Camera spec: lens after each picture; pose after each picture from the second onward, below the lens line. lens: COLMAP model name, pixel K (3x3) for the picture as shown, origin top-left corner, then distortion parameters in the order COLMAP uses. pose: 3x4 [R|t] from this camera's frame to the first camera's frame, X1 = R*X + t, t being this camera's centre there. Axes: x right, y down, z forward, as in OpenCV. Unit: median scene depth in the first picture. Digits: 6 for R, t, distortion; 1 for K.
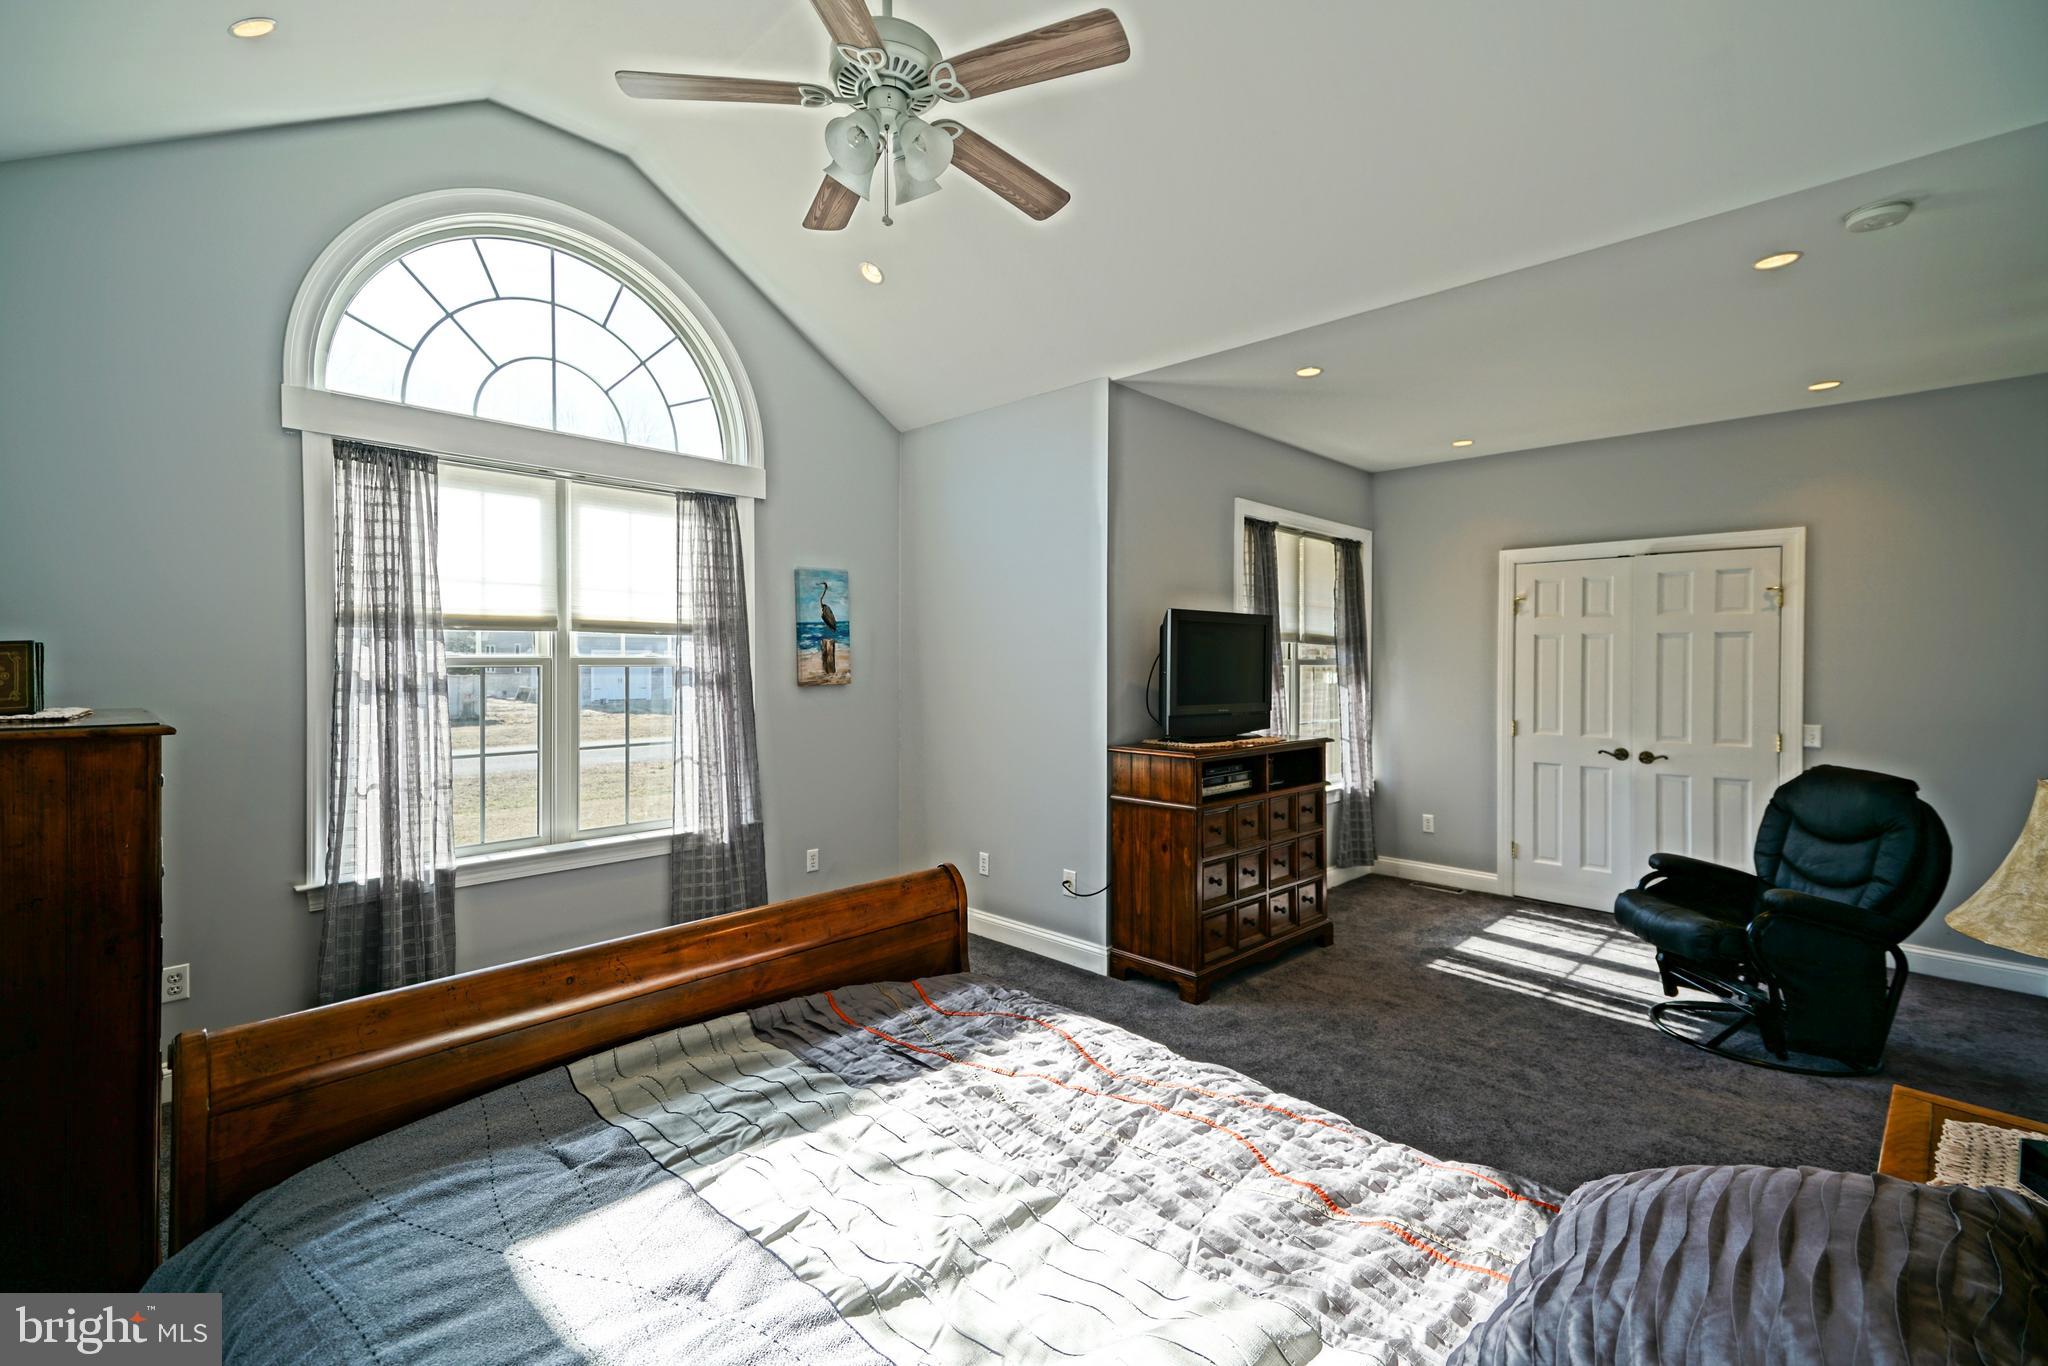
lens RADIAL K [[914.6, 0, 1082.0], [0, 914.6, 665.4], [0, 0, 1]] dist [0.047537, -0.003947]
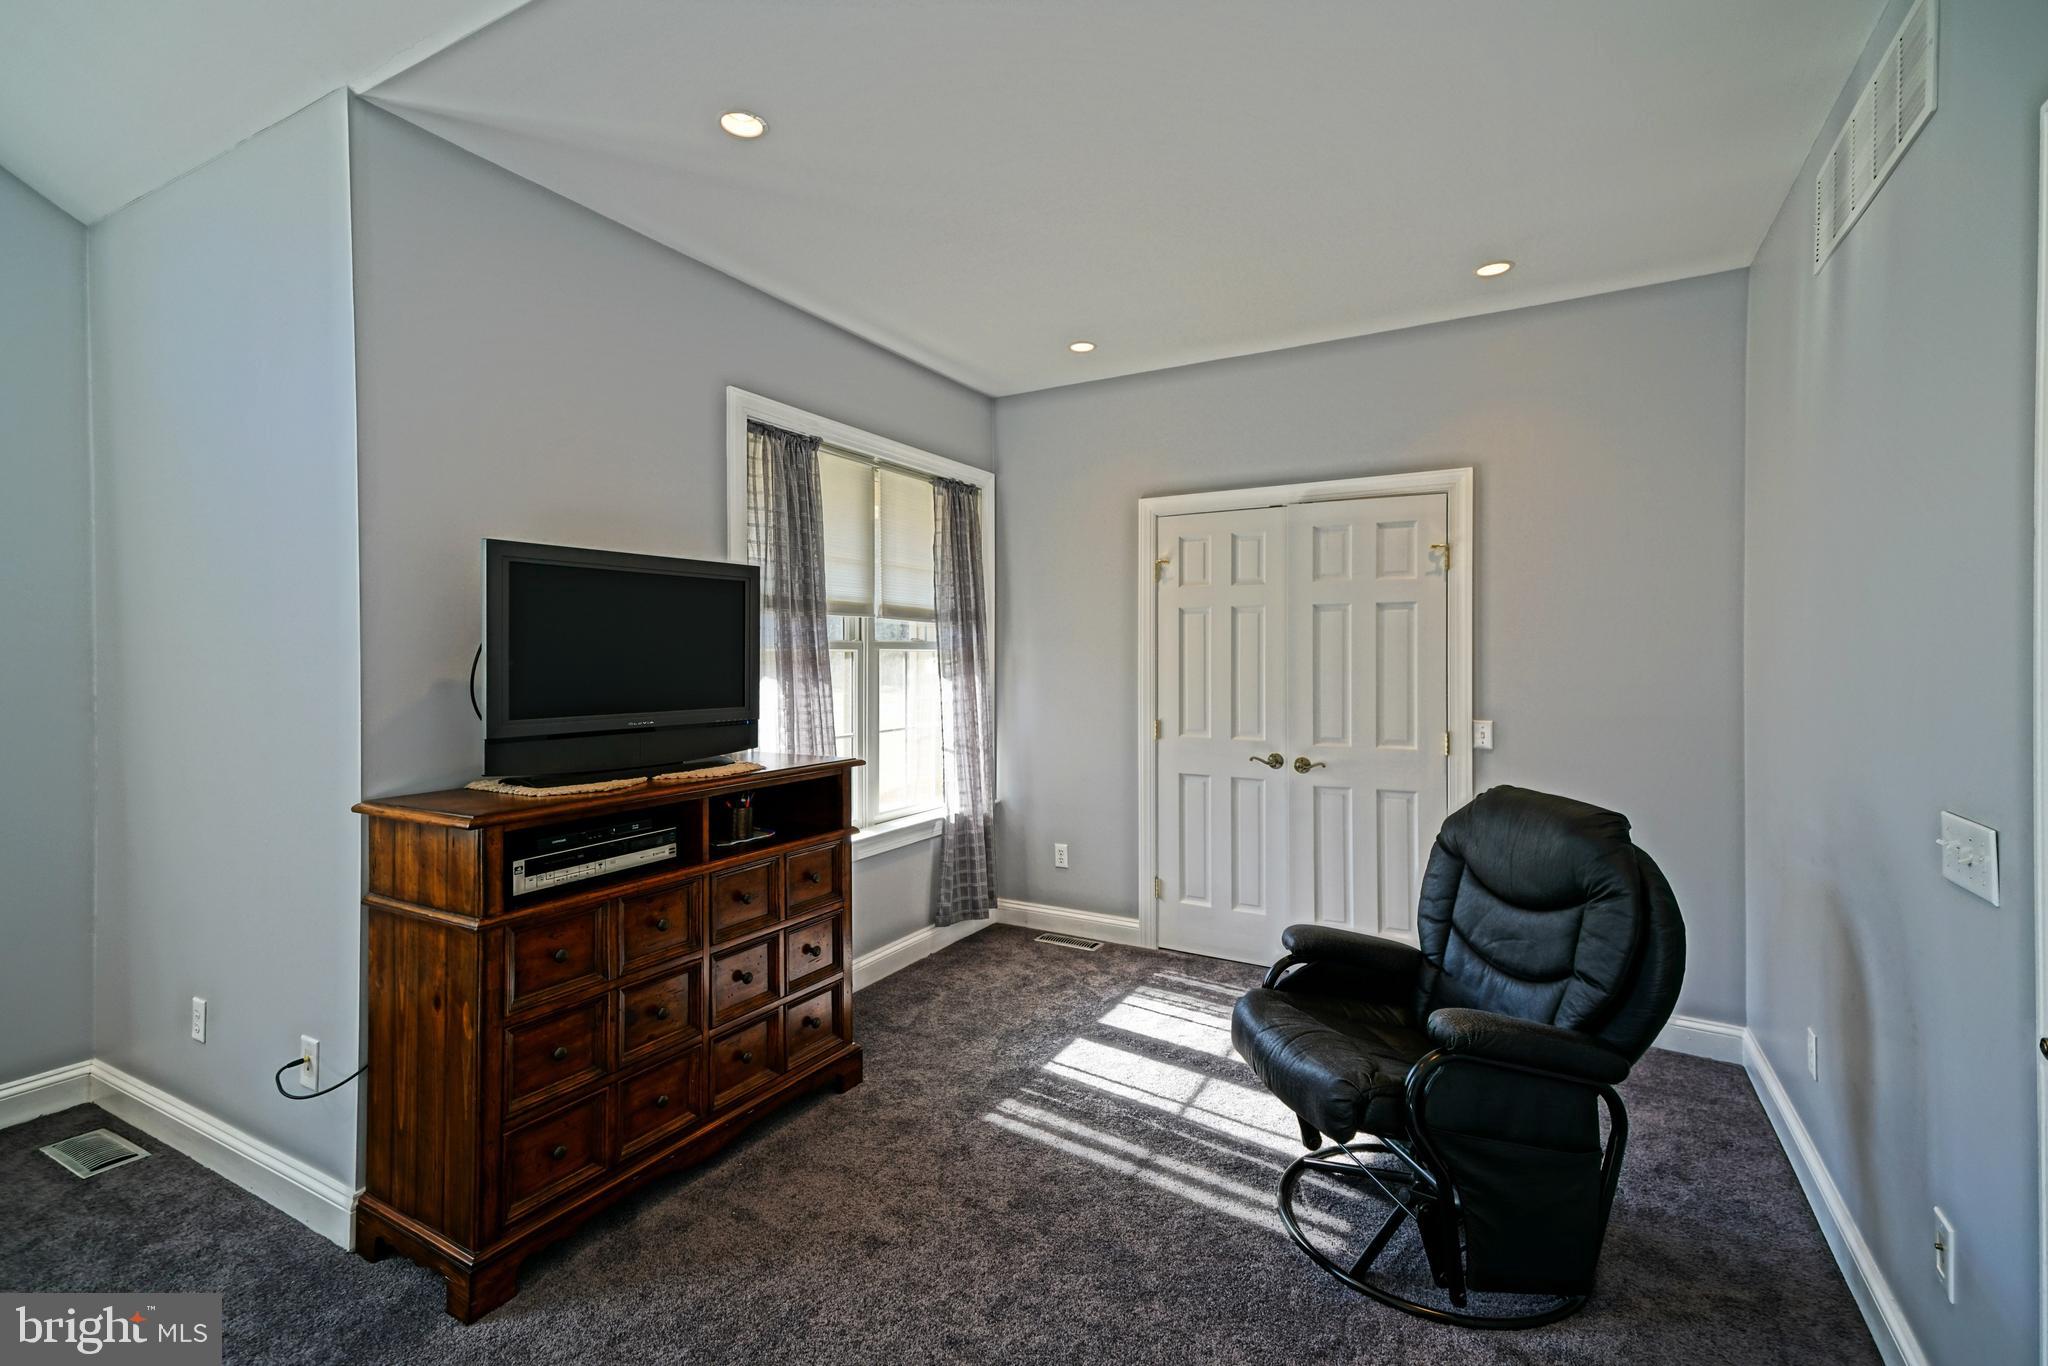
lens RADIAL K [[914.6, 0, 1064.7], [0, 914.6, 650.1], [0, 0, 1]] dist [0.047537, -0.003947]
pose [[0.969410, -0.004483, 0.245407, 0.252765], [0.006487, 0.999952, -0.007358, 0.008475], [-0.245362, 0.008725, 0.969392, 0.341336]]
